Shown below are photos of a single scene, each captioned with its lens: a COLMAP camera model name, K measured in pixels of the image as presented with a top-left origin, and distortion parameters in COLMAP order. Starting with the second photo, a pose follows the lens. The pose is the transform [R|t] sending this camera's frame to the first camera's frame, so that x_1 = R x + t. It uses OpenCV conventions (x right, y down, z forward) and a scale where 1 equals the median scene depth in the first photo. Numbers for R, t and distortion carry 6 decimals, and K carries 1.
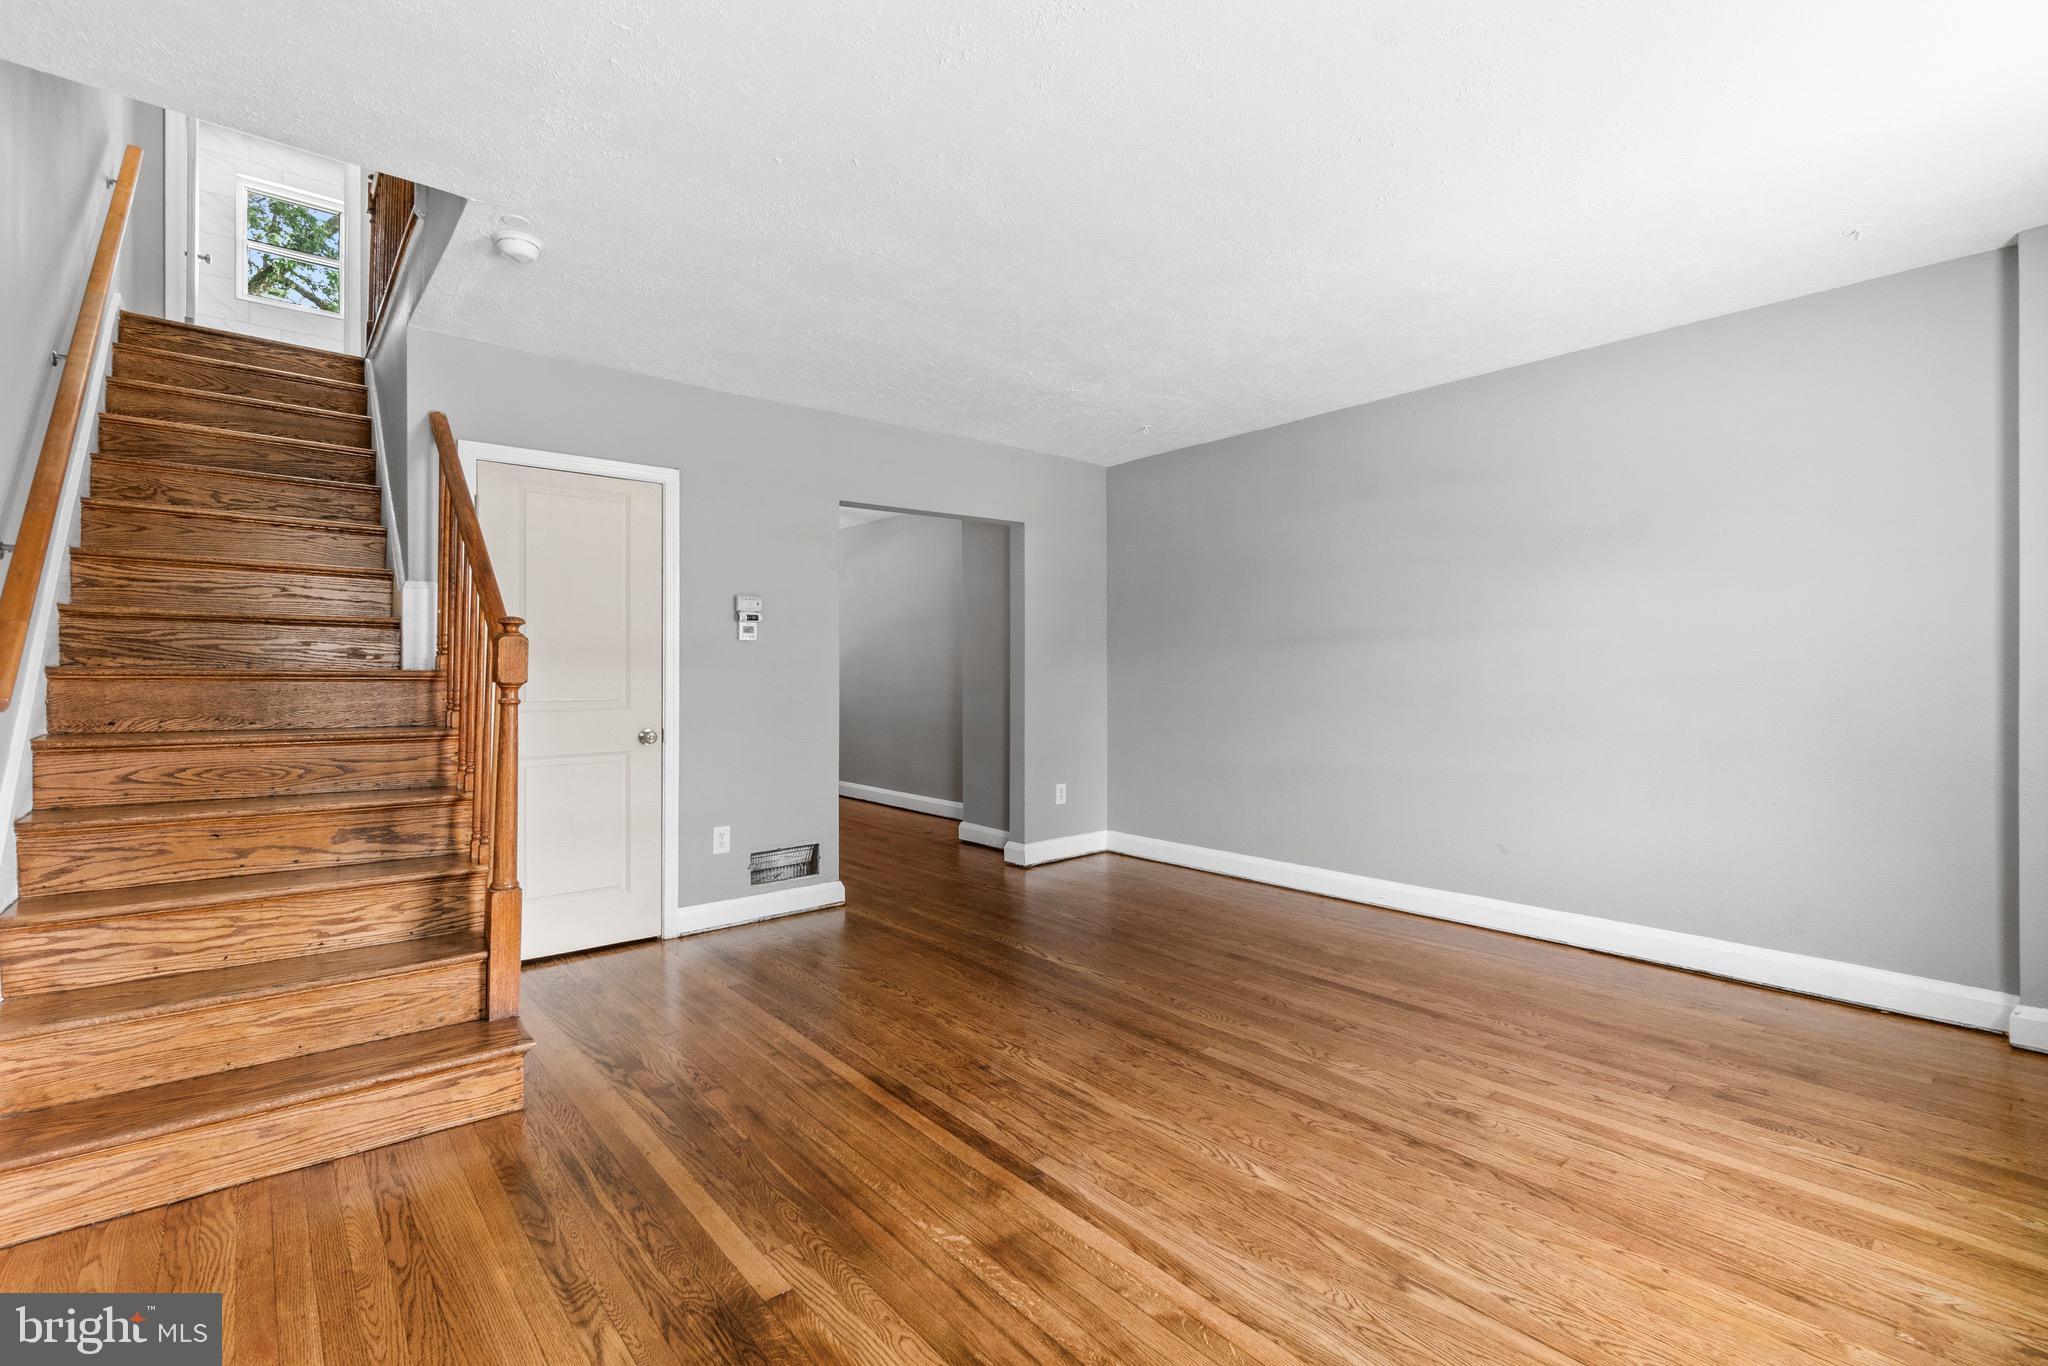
lens RADIAL K [[900.2, 0, 1042.1], [0, 900.2, 681.8], [0, 0, 1]] dist [0.000801, -0.001109]
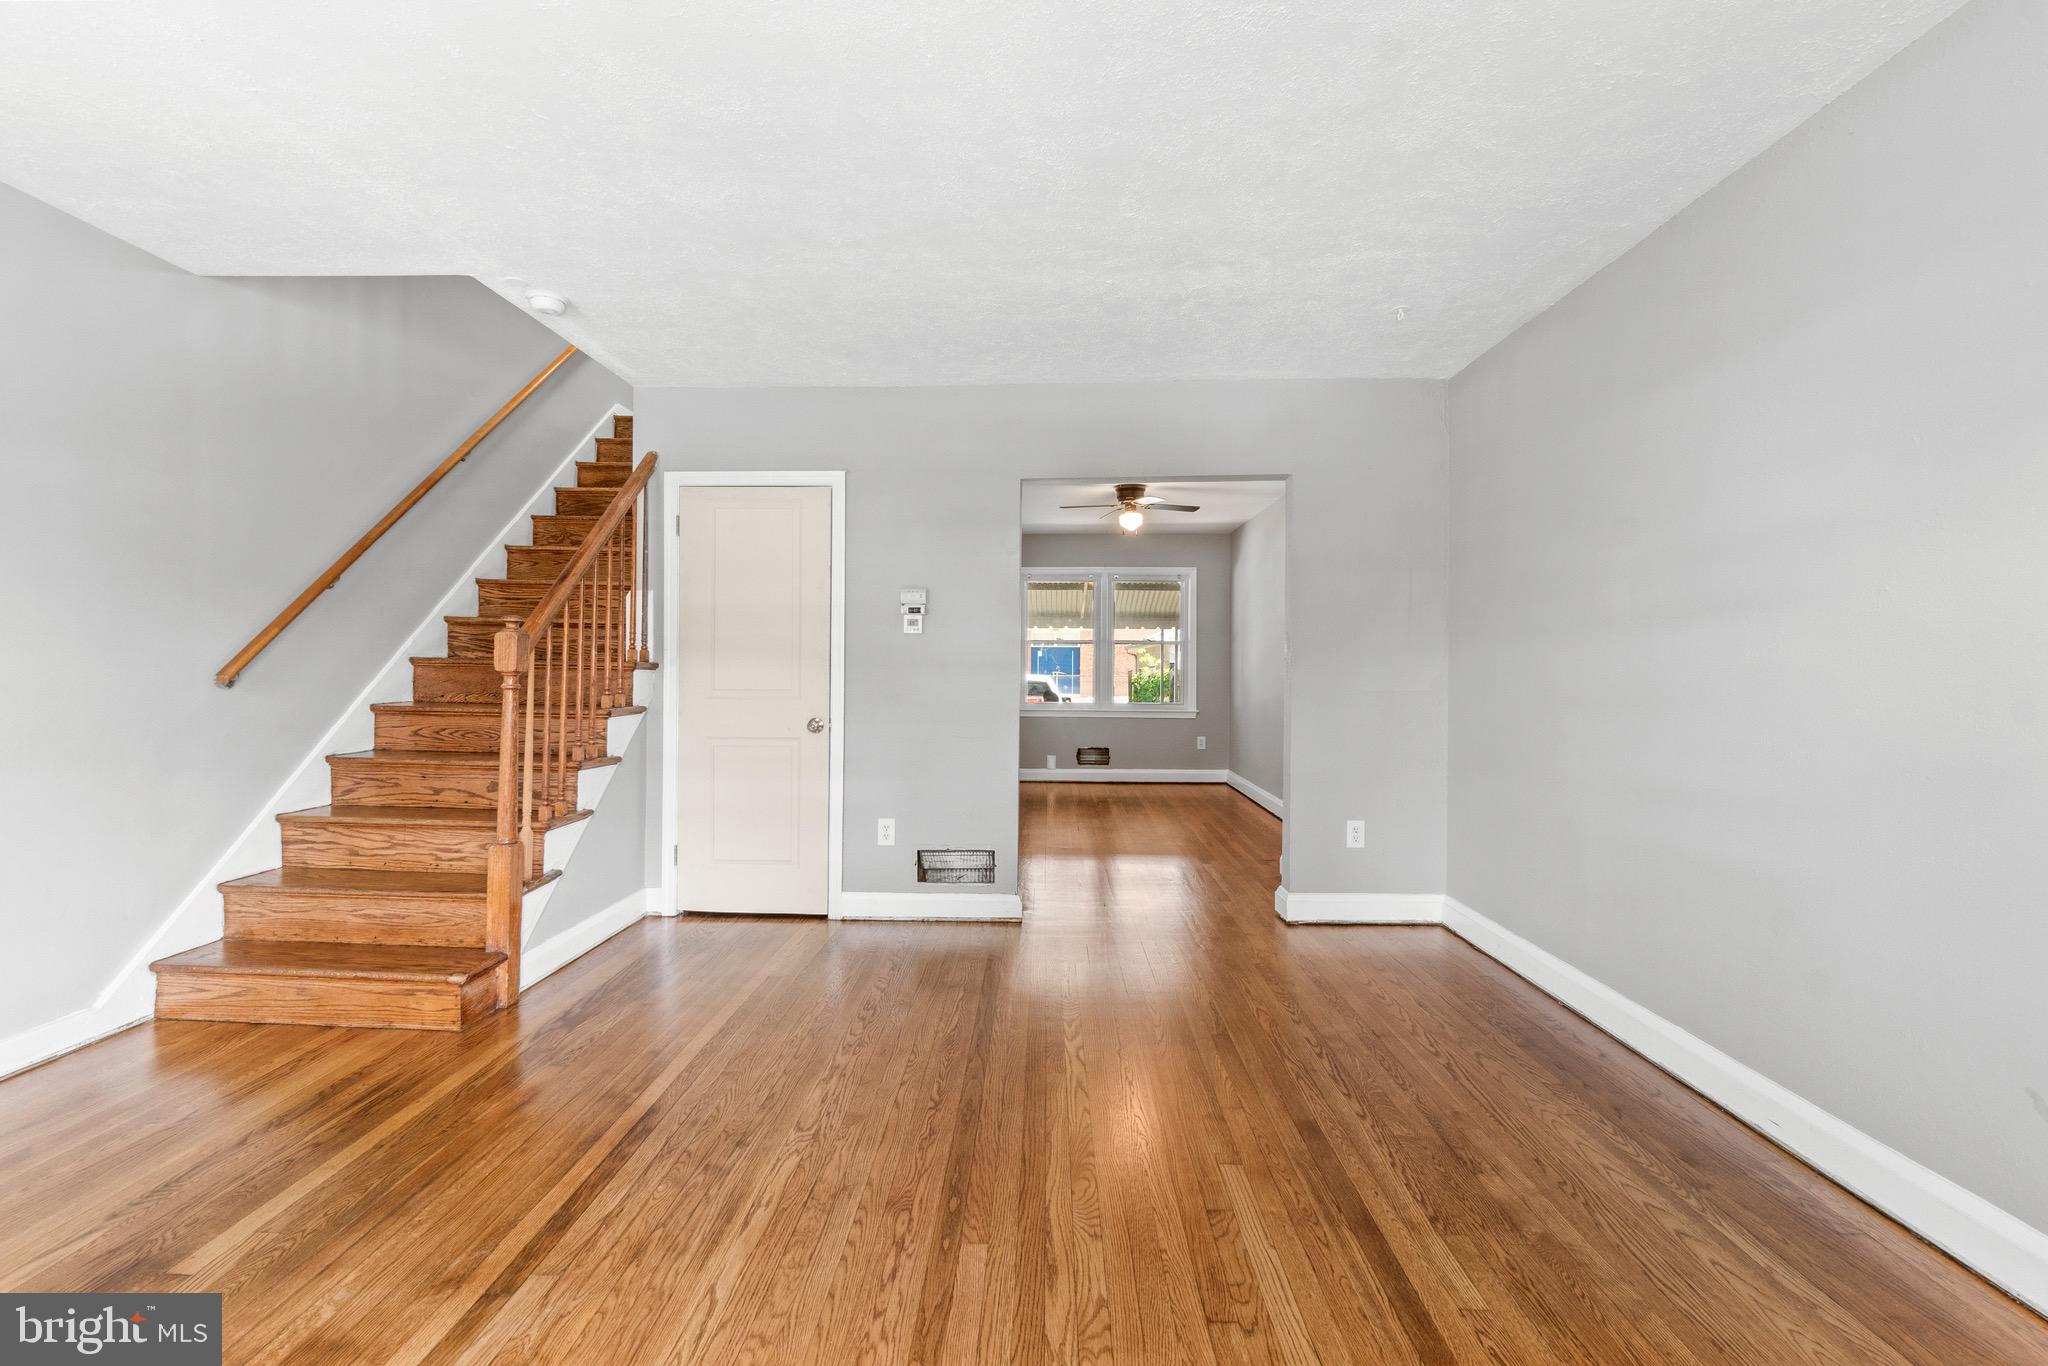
lens RADIAL K [[900.2, 0, 1025.9], [0, 900.2, 671.5], [0, 0, 1]] dist [0.000801, -0.001109]
pose [[0.727935, 0.010603, -0.685564, 0.668759], [-0.016269, 0.999866, -0.001811, -0.007010], [0.685453, 0.012472, 0.728010, 0.558496]]
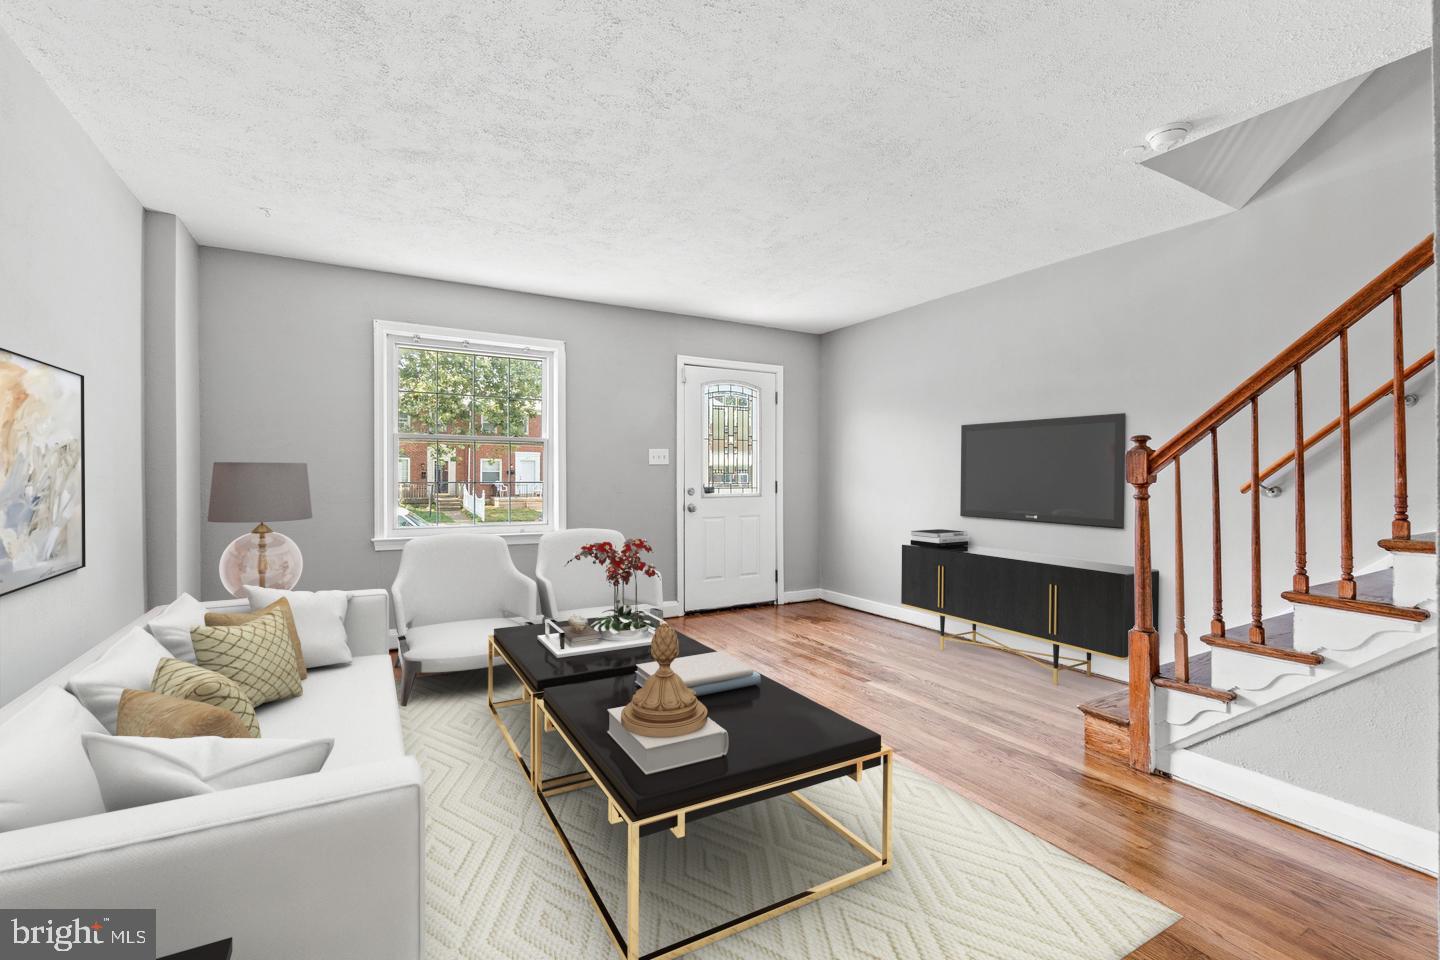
lens RADIAL K [[618.6, 0, 716.9], [0, 618.6, 476.3], [0, 0, 1]] dist [0.001683, -0.003443]
pose [[-0.977635, -0.000084, 0.210307, -0.141589], [0.000257, 0.999999, 0.001596, -0.012752], [-0.210307, 0.001614, -0.977634, 1.937387]]
